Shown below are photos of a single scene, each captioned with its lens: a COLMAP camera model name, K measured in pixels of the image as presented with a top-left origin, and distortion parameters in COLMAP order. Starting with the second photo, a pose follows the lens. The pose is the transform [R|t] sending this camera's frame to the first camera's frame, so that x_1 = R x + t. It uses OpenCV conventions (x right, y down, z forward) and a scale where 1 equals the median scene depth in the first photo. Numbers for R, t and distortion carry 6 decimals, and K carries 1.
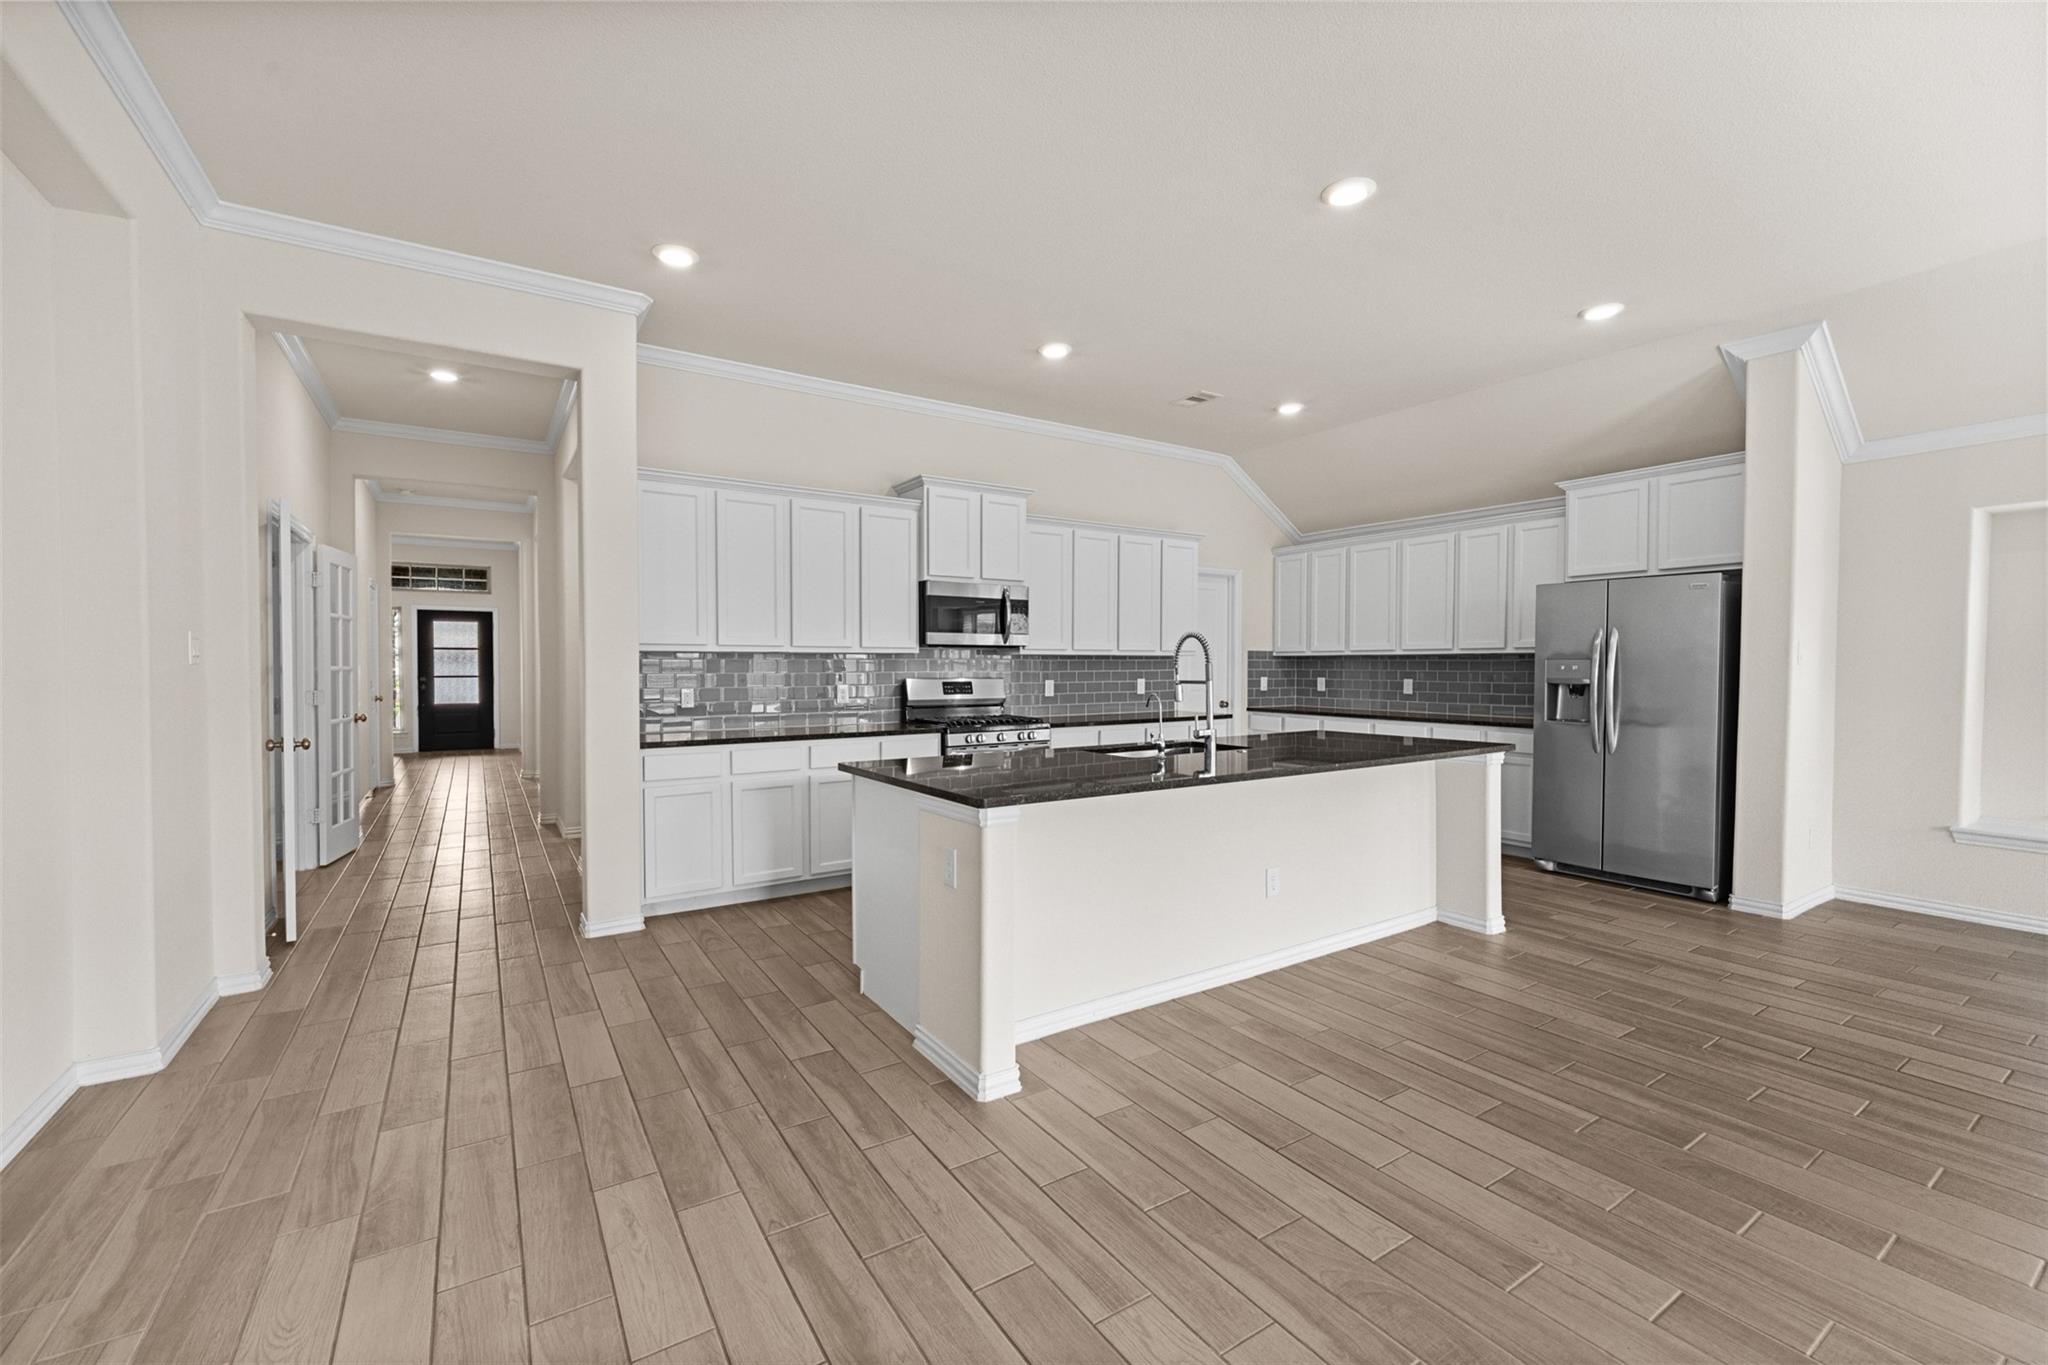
lens RADIAL K [[838.5, 0, 1027.5], [0, 838.5, 679.2], [0, 0, 1]] dist [0.000404, -0.002295]
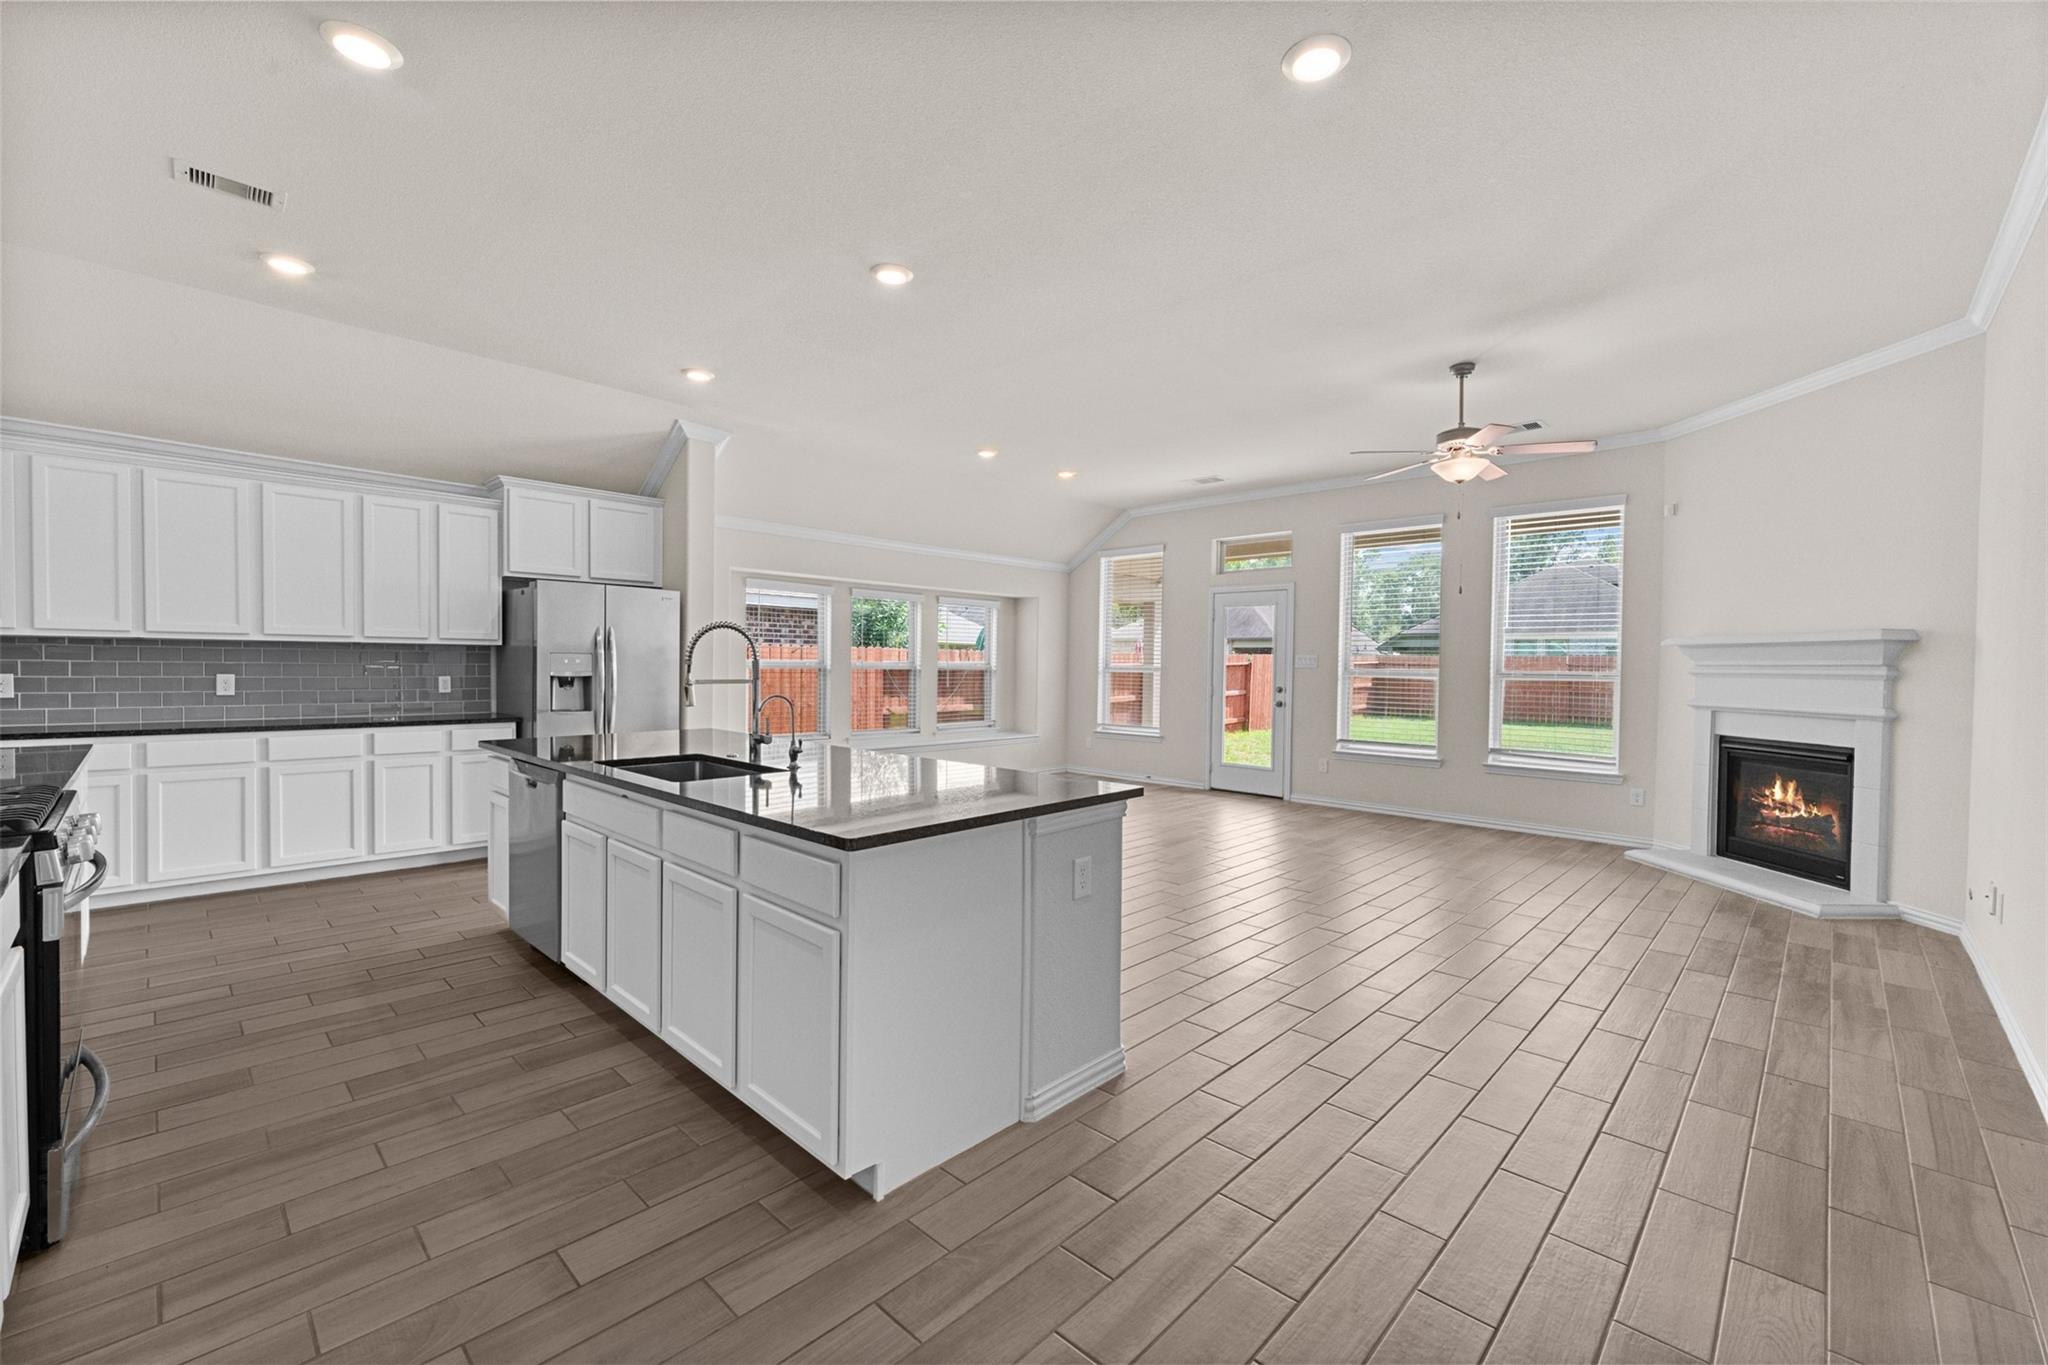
lens RADIAL K [[838.5, 0, 1031.9], [0, 838.5, 678.0], [0, 0, 1]] dist [0.000404, -0.002295]
pose [[-0.217048, -0.022987, 0.975890, -0.392517], [0.001061, 0.999717, 0.023784, -0.013384], [-0.976160, 0.006198, -0.216962, 0.486552]]
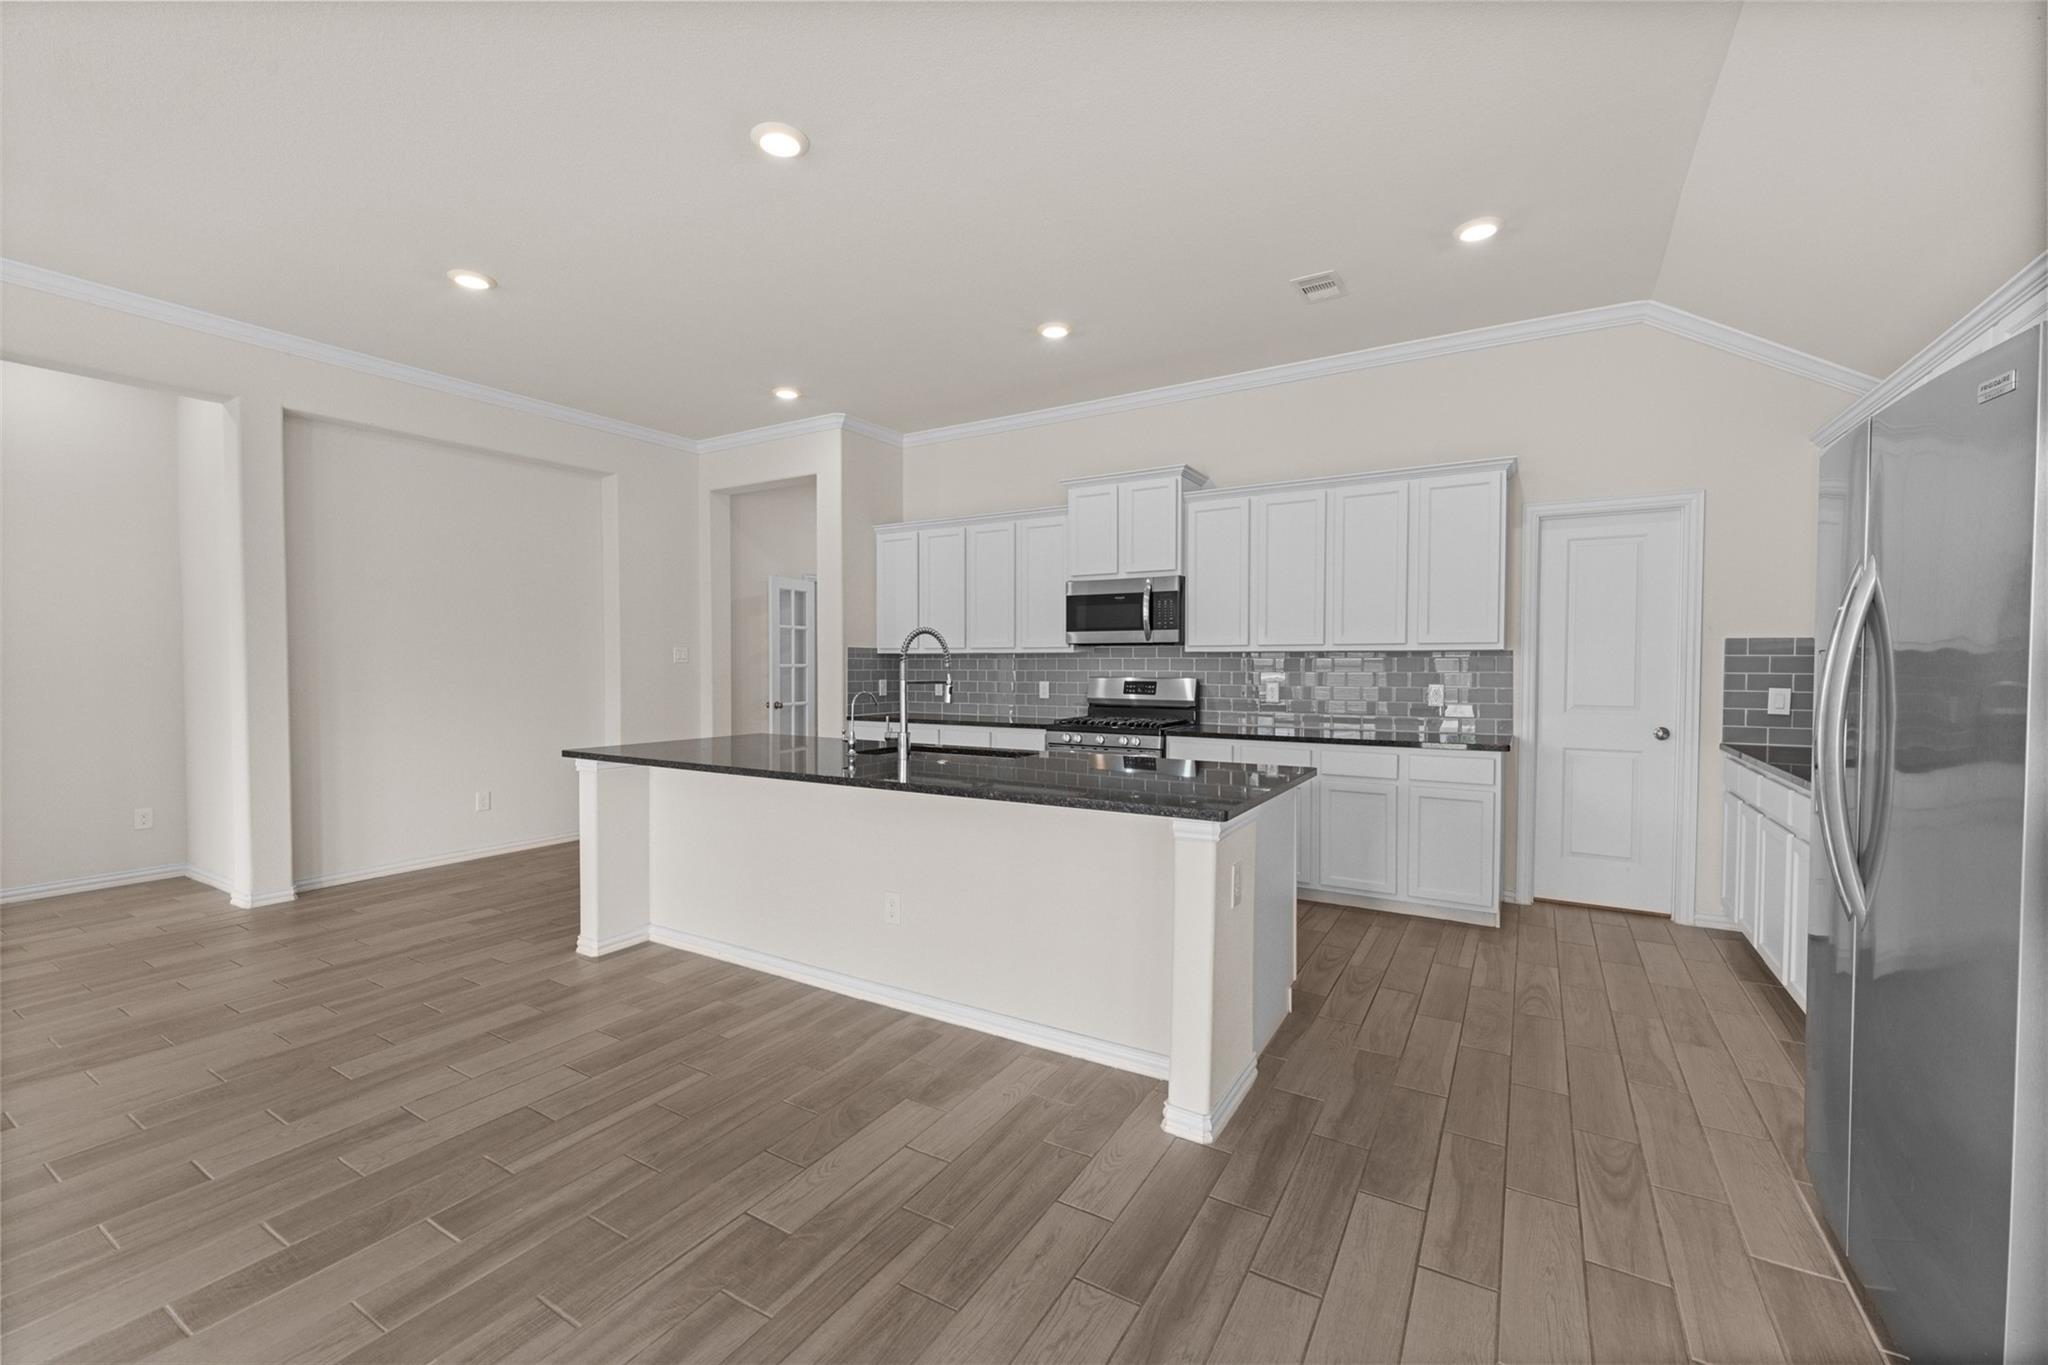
lens RADIAL K [[838.5, 0, 1032.1], [0, 838.5, 677.8], [0, 0, 1]] dist [0.000404, -0.002295]
pose [[0.433854, 0.016534, -0.900831, 0.604723], [-0.016532, 0.999809, 0.010389, -0.007286], [0.900831, 0.010385, 0.434045, 0.393999]]
